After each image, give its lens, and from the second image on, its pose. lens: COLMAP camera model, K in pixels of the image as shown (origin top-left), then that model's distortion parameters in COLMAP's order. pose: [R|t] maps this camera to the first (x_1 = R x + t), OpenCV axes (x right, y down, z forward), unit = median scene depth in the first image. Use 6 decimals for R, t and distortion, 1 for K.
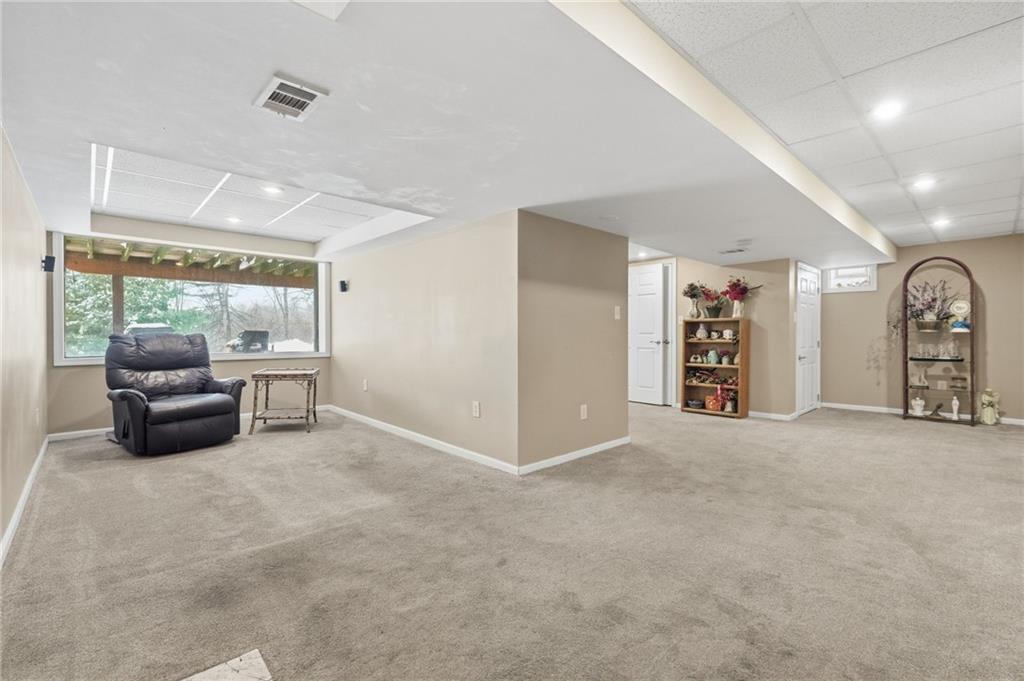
lens RADIAL K [[455.2, 0, 512.0], [0, 455.2, 340.5], [0, 0, 1]] dist [0.000706, 0.000054]
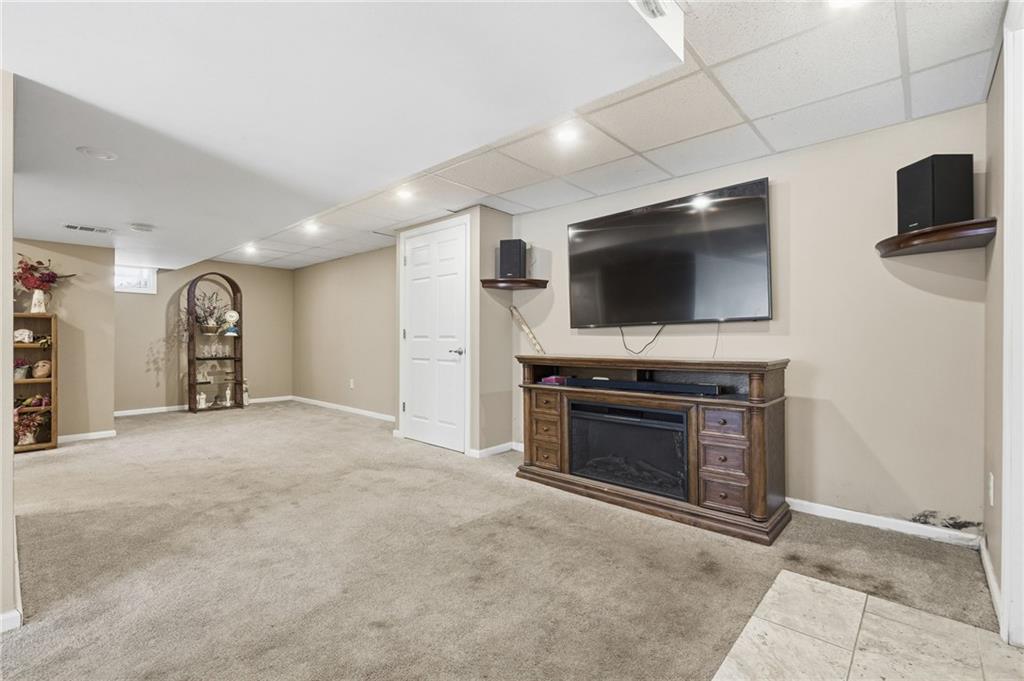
lens RADIAL K [[455.2, 0, 512.0], [0, 455.2, 340.5], [0, 0, 1]] dist [0.000706, 0.000054]
pose [[-0.084421, -0.002068, 0.996428, -0.322304], [0.006714, 0.999974, 0.002644, -0.003106], [-0.996408, 0.006913, -0.084405, 0.324024]]
